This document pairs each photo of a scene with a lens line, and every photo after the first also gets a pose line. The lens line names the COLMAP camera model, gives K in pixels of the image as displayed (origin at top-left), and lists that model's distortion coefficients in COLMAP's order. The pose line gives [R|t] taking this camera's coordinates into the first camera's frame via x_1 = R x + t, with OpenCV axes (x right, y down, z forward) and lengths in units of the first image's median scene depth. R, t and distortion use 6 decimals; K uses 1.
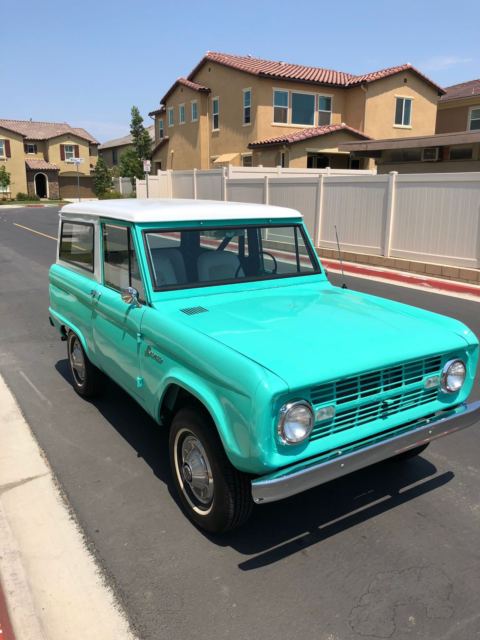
lens RADIAL K [[522.9, 0, 237.2], [0, 522.9, 308.6], [0, 0, 1]] dist [0.006328, -0.005020]
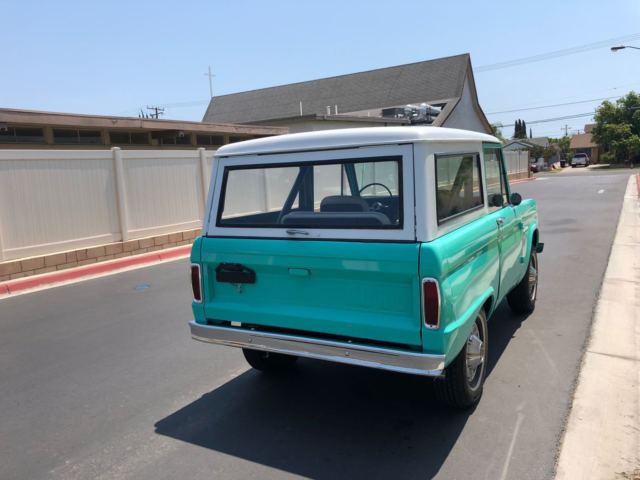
lens RADIAL K [[522.9, 0, 315.3], [0, 522.9, 240.1], [0, 0, 1]] dist [0.006328, -0.005020]
pose [[-0.455245, -0.091577, 0.885644, -0.944774], [0.256234, 0.939141, 0.228820, -0.295245], [-0.852699, 0.331102, -0.404074, 1.650548]]
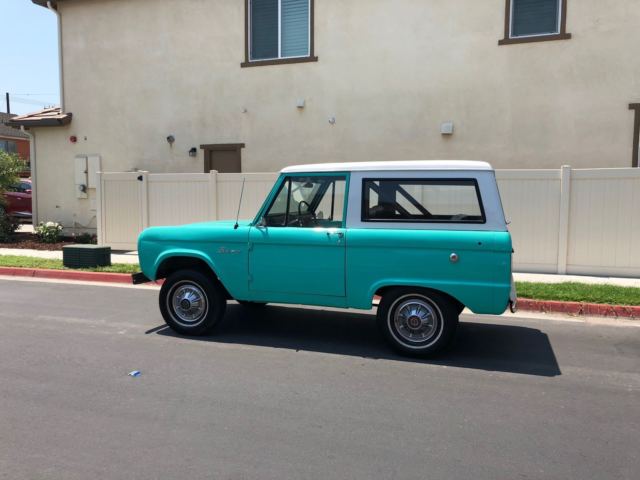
lens RADIAL K [[522.5, 0, 320.0], [0, 522.5, 240.0], [0, 0, 1]] dist [0.009270, -0.001286]
pose [[-0.778122, 0.046743, -0.626371, 0.821820], [-0.150045, 0.954523, 0.257628, -0.356449], [0.609928, 0.294450, -0.735722, 2.023585]]
